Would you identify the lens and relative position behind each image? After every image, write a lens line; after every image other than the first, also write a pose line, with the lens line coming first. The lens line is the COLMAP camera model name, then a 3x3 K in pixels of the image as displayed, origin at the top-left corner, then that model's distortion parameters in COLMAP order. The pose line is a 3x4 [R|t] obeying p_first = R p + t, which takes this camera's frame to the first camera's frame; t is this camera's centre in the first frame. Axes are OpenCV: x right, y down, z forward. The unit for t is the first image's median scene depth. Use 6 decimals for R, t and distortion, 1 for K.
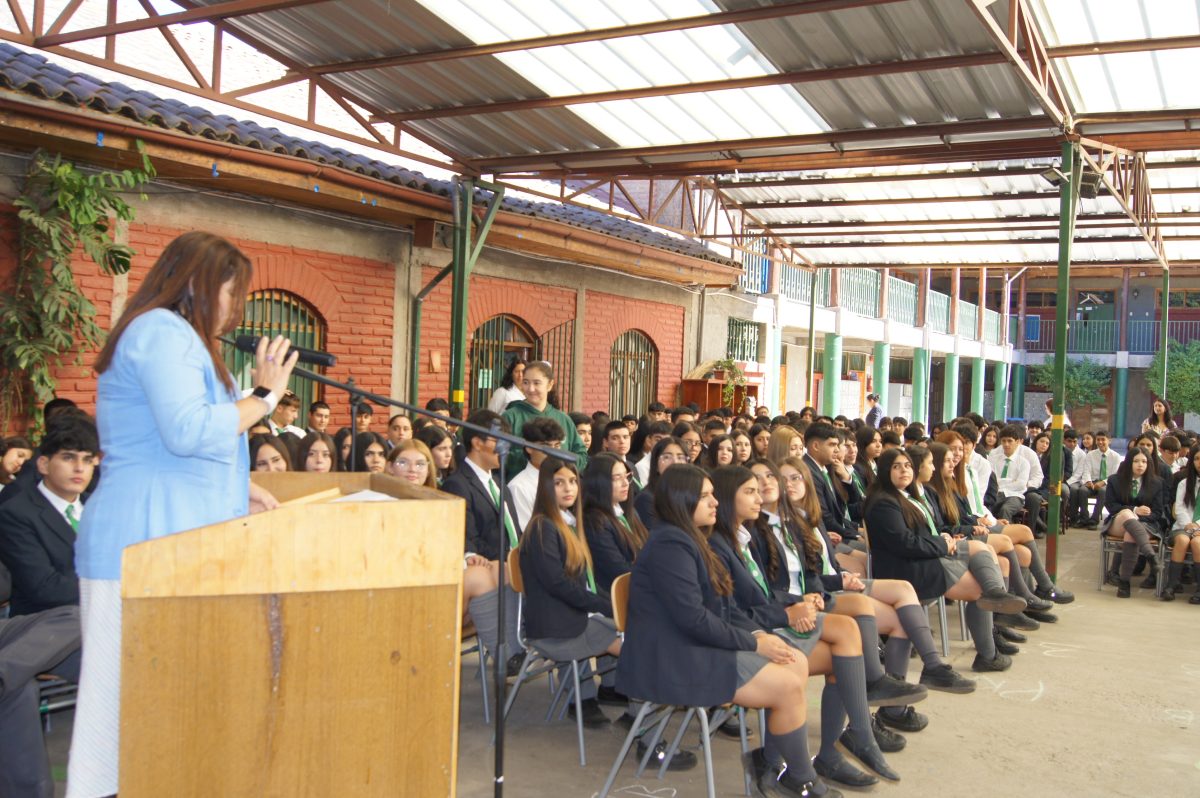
lens RADIAL K [[1185.6, 0, 600.0], [0, 1185.6, 399.0], [0, 0, 1]] dist [-0.054769, 0.000466]
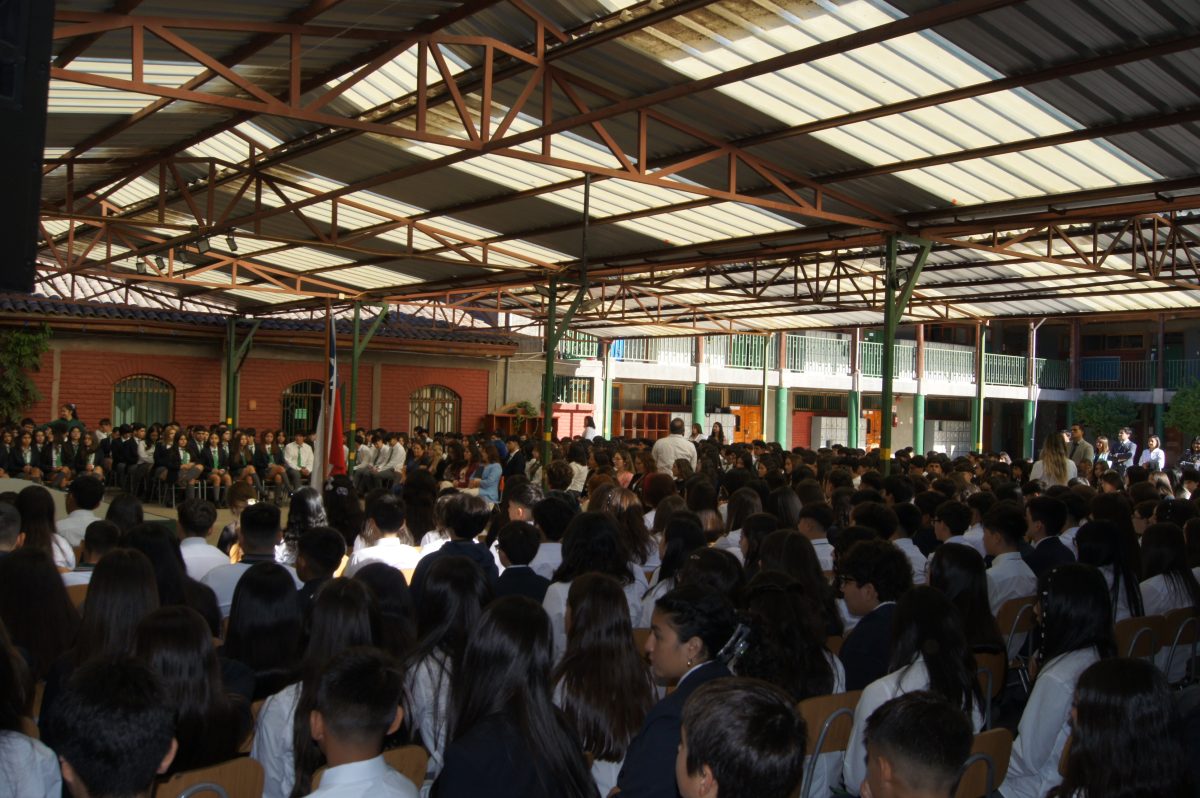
lens RADIAL K [[1099.7, 0, 600.0], [0, 1099.7, 399.0], [0, 0, 1]] dist [-0.130668, -0.003043]
pose [[0.937505, -0.018581, -0.347474, 0.729519], [0.003863, 0.999068, -0.043001, 0.027353], [0.347949, 0.038972, 0.936703, -0.359085]]
